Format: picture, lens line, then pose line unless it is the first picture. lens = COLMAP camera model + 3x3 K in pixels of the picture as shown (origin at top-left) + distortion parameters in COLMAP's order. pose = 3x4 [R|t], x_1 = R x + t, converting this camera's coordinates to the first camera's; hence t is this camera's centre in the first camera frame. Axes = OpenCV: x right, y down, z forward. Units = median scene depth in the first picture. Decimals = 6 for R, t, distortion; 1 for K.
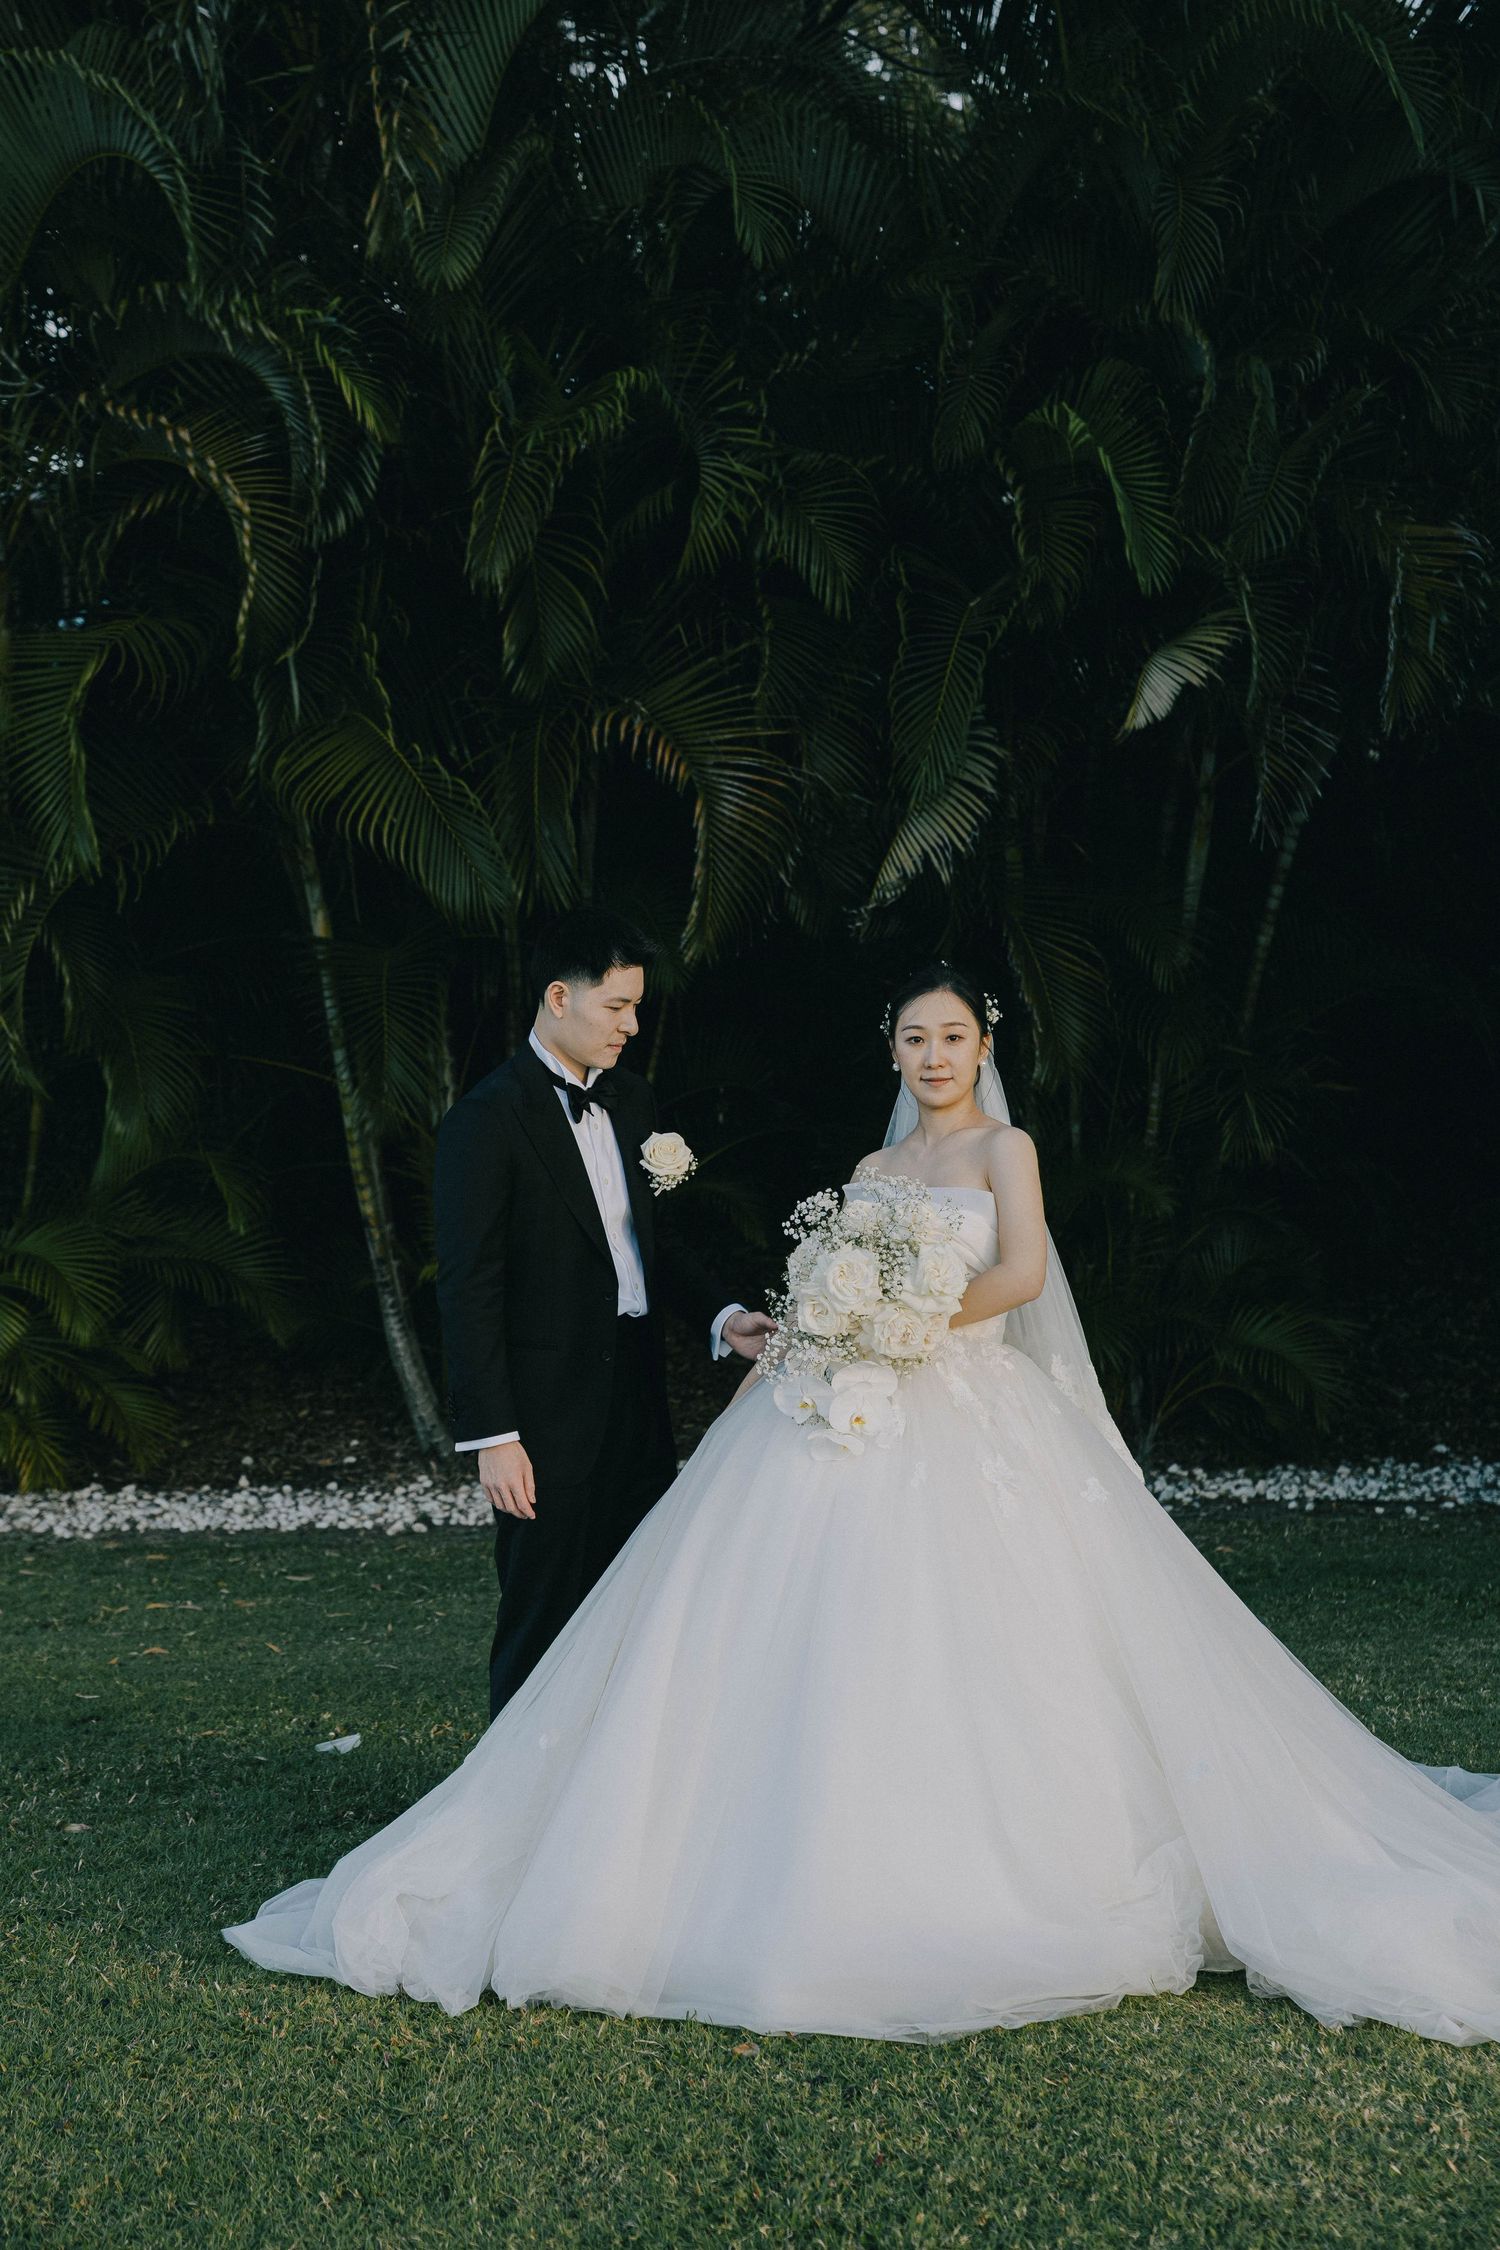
lens RADIAL K [[3849.0, 0, 737.0], [0, 3849.0, 1110.0], [0, 0, 1]] dist [0.372060, 0.000000]
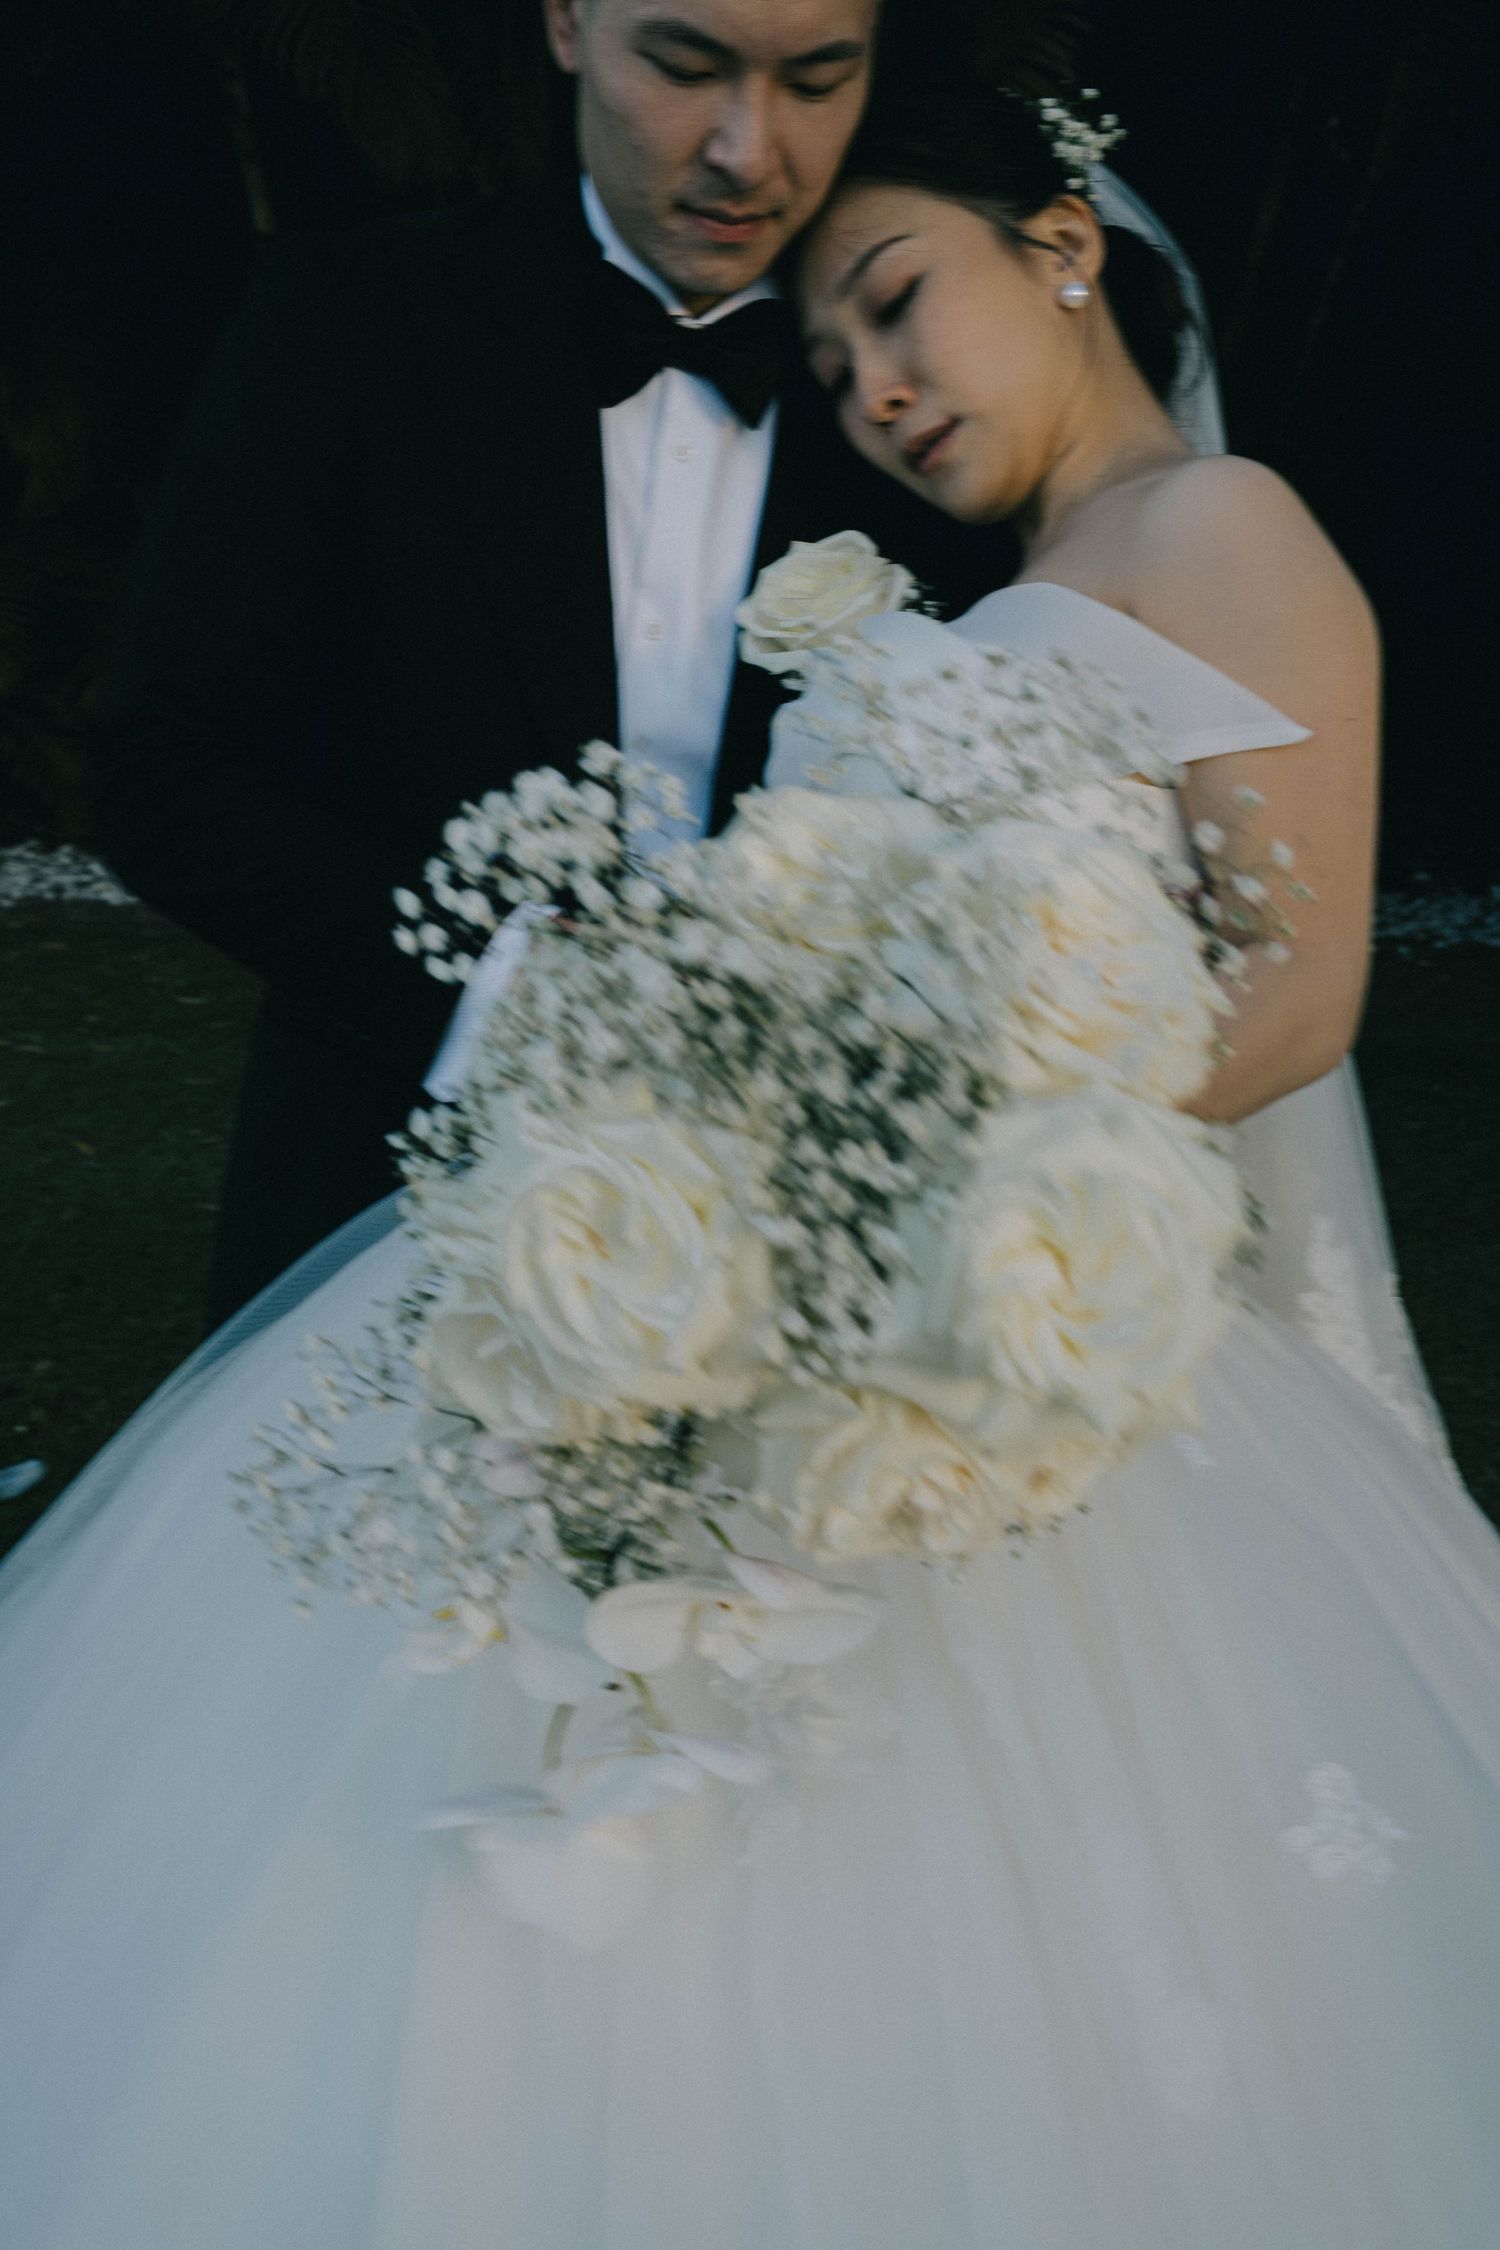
lens RADIAL K [[2535.3, 0, 738.6], [0, 2535.3, 1126.6], [0, 0, 1]] dist [0.150869, 0.000000]
pose [[0.998072, 0.060677, 0.013082, 0.002544], [-0.062052, 0.970115, 0.234578, 0.006473], [0.001542, -0.234937, 0.972009, 0.381135]]
